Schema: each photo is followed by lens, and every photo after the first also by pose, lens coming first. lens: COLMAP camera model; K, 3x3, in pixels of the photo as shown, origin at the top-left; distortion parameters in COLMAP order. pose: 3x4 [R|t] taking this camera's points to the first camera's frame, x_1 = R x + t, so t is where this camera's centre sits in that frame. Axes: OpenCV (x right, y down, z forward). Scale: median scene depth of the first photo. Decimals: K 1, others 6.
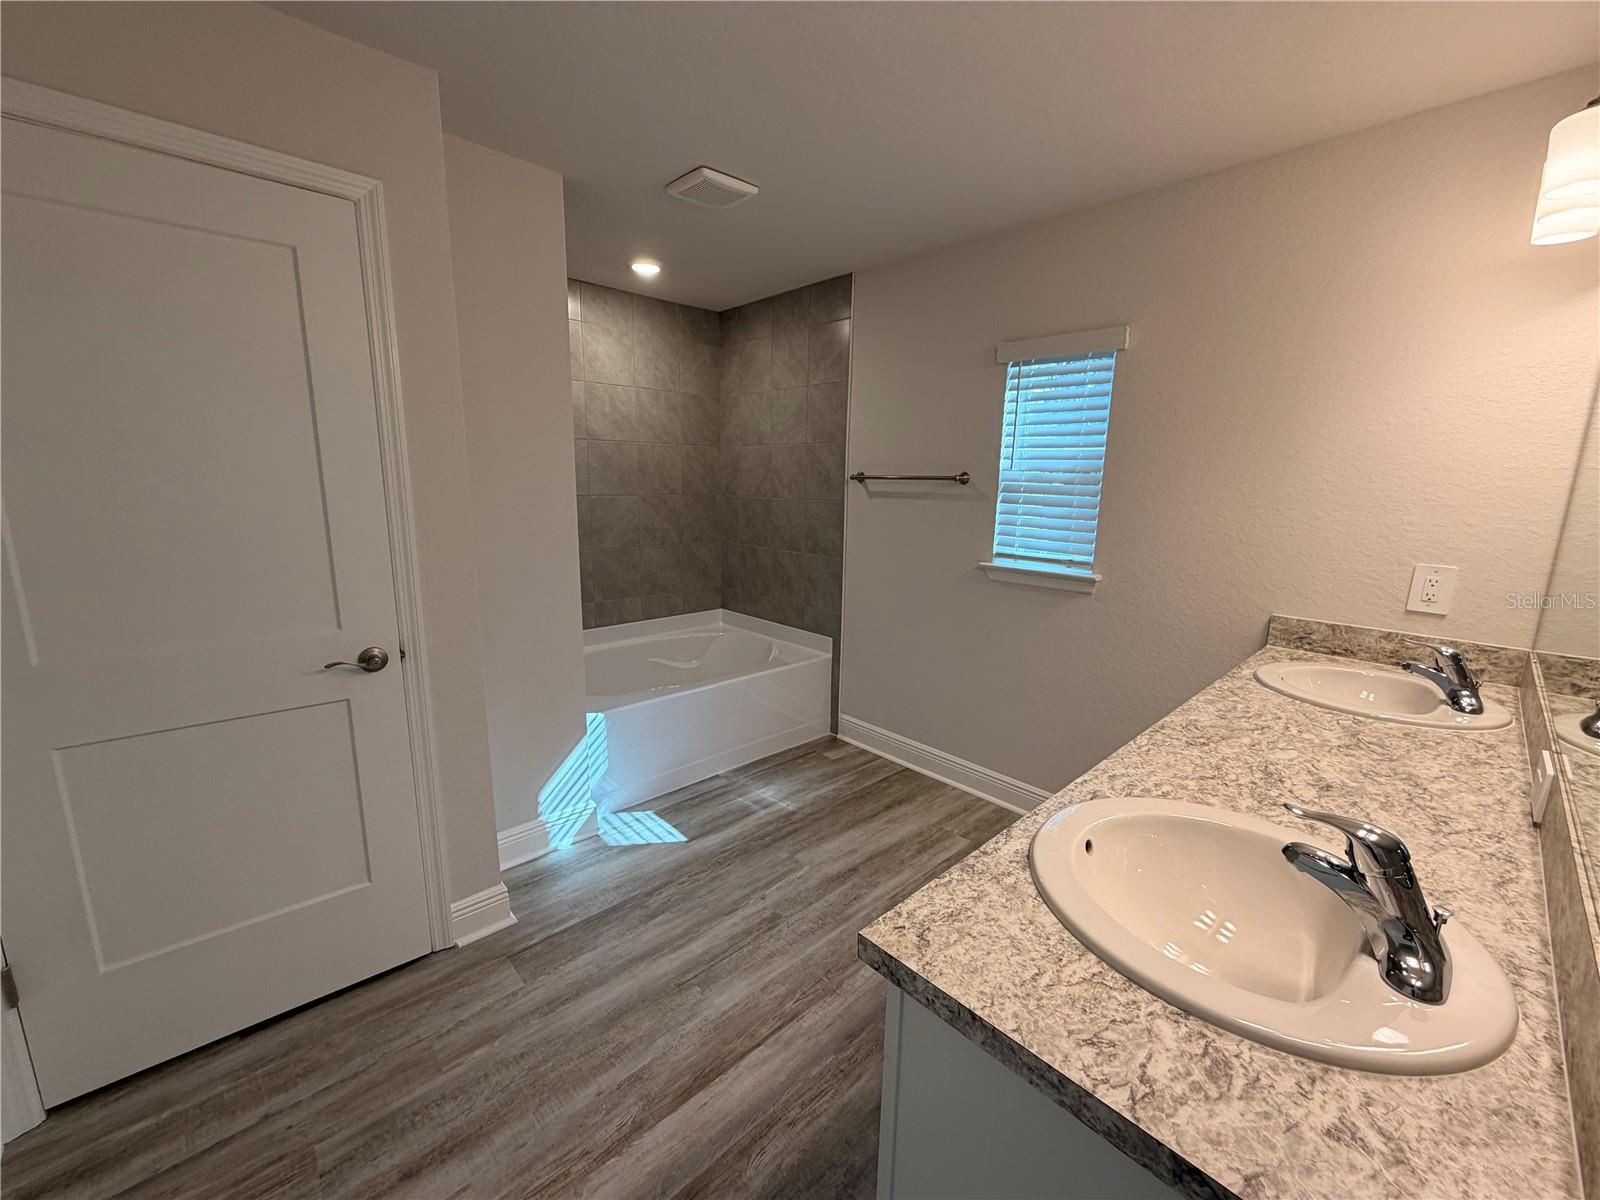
lens RADIAL K [[643.4, 0, 814.6], [0, 643.4, 603.6], [0, 0, 1]] dist [-0.002214, -0.000342]
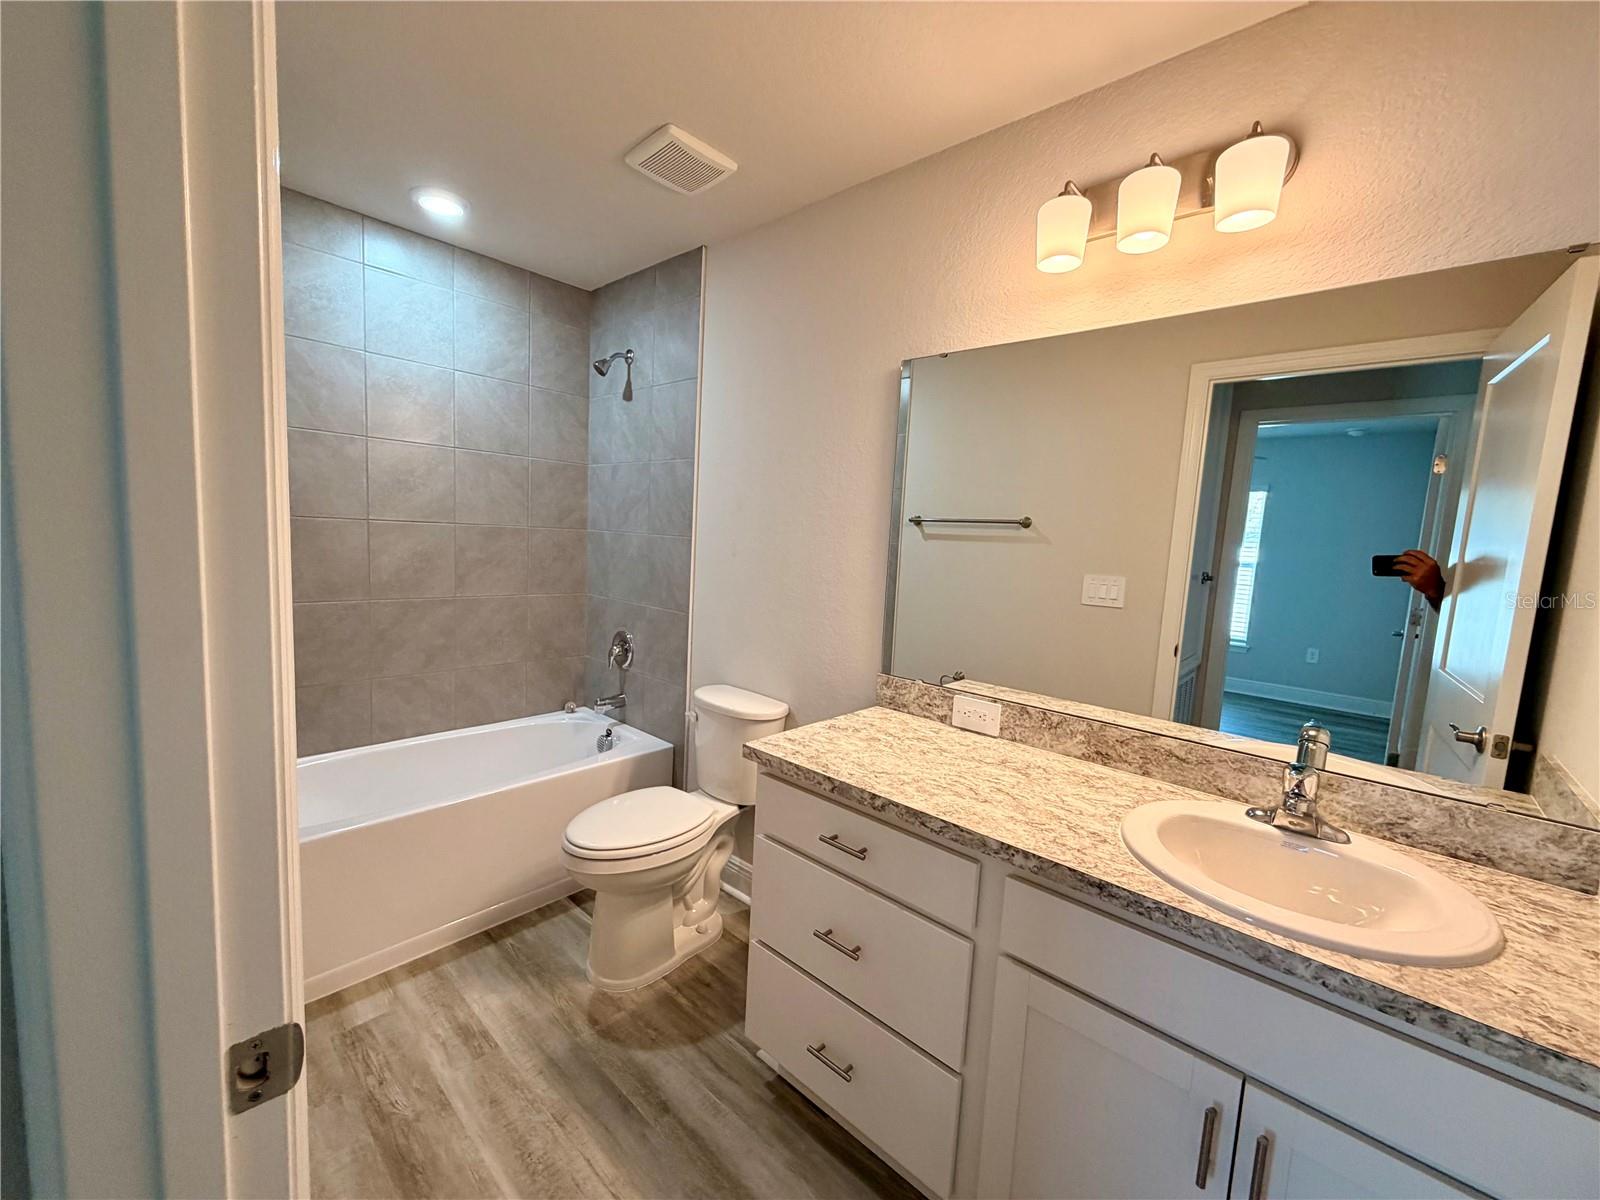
lens RADIAL K [[643.4, 0, 814.6], [0, 643.4, 603.6], [0, 0, 1]] dist [-0.002214, -0.000342]
pose [[-0.080210, -0.130617, 0.988183, -0.180851], [0.135386, 0.980763, 0.140626, -0.248231], [-0.987541, 0.145065, -0.060983, 1.282908]]
